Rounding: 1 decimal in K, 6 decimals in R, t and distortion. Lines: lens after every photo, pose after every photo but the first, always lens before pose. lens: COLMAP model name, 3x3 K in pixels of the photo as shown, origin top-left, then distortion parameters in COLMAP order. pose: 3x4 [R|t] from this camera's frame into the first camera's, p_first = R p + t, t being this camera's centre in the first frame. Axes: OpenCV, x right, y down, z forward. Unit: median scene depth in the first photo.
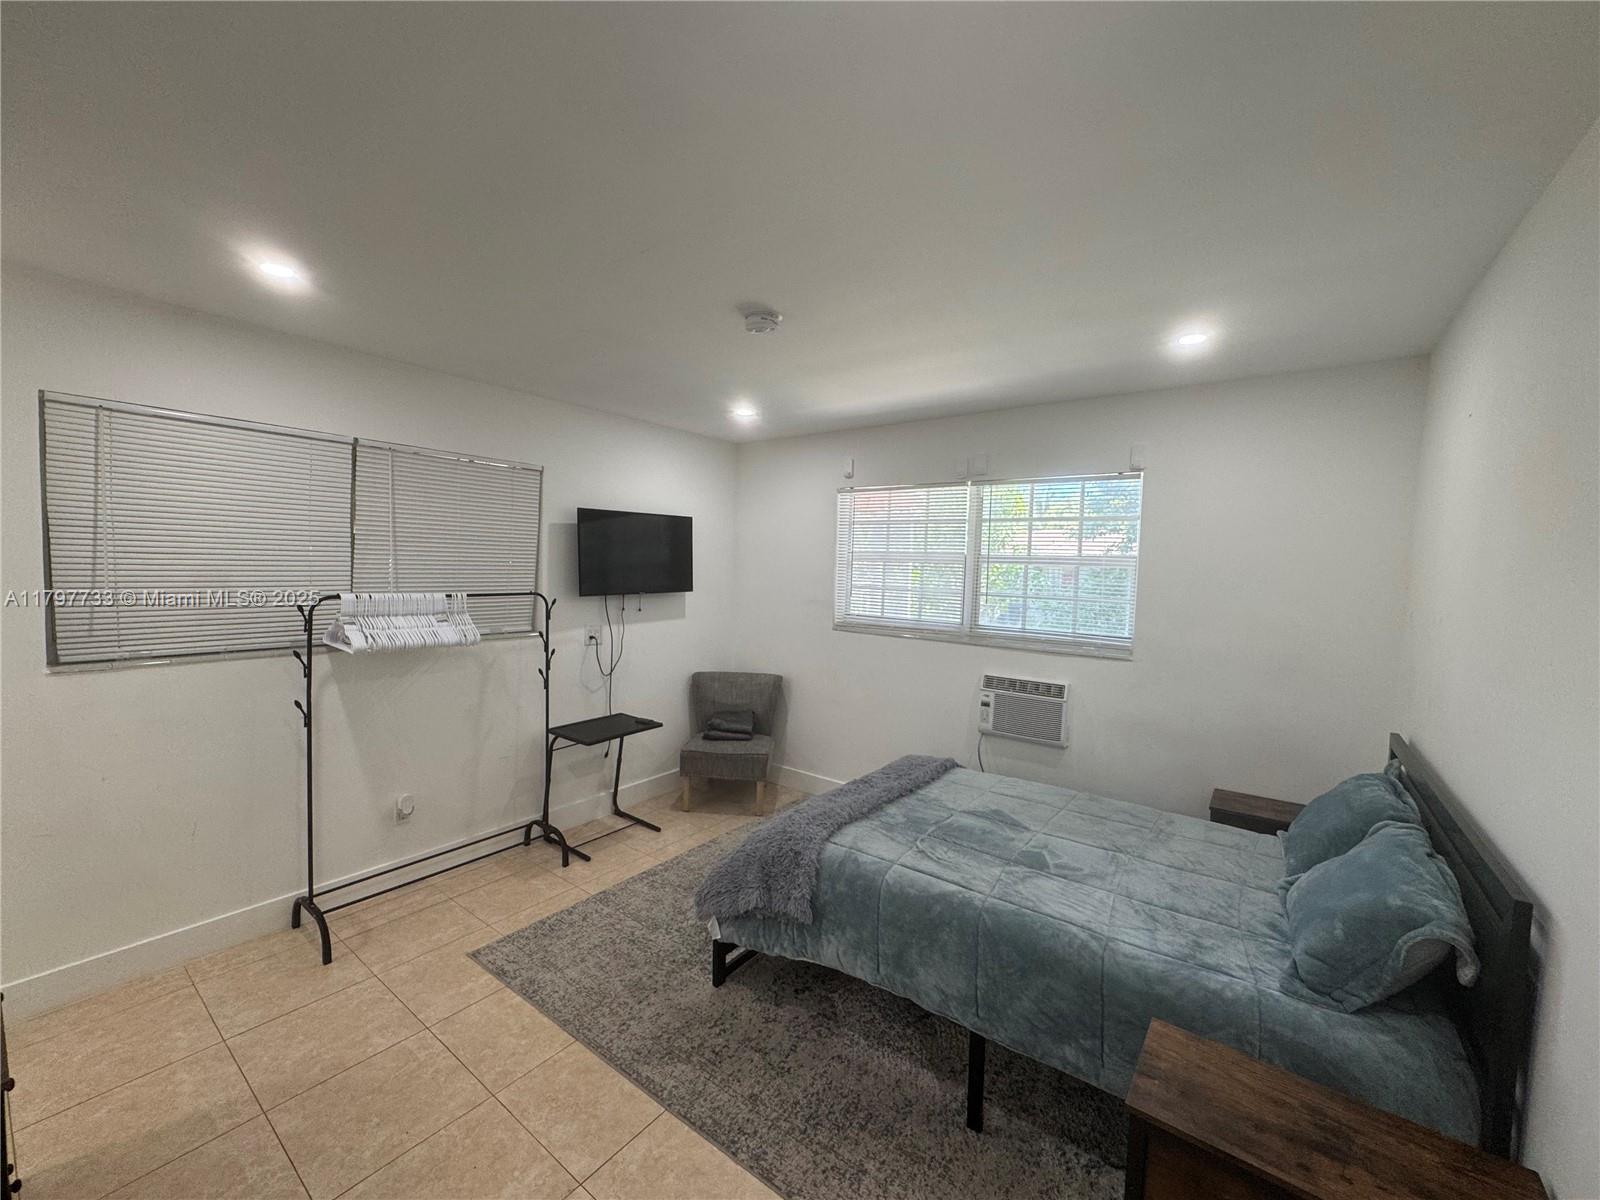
lens RADIAL K [[640.7, 0, 800.9], [0, 640.7, 603.5], [0, 0, 1]] dist [-0.002755, 0.001067]
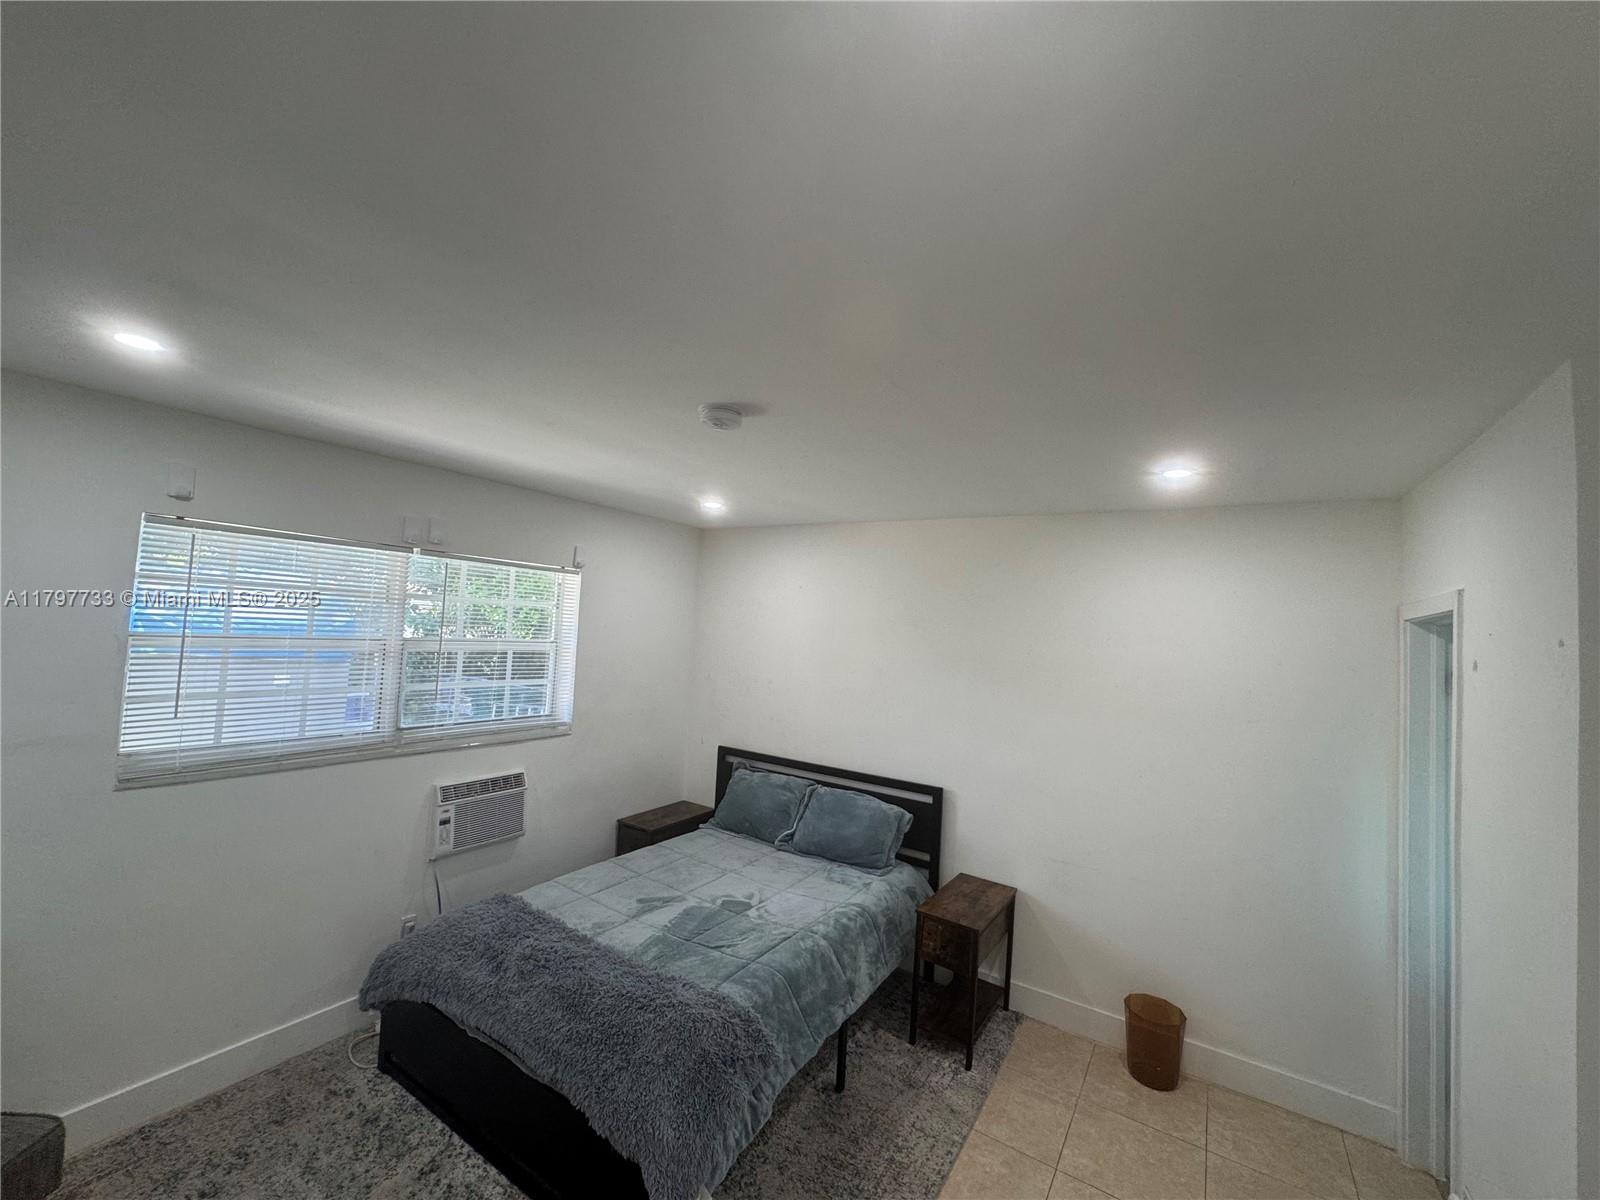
lens RADIAL K [[640.7, 0, 799.6], [0, 640.7, 598.5], [0, 0, 1]] dist [-0.002755, 0.001067]
pose [[-0.060879, 0.015797, 0.998020, -0.568892], [0.005889, 0.999863, -0.015467, -0.116125], [-0.998128, 0.004936, -0.060964, 0.586366]]
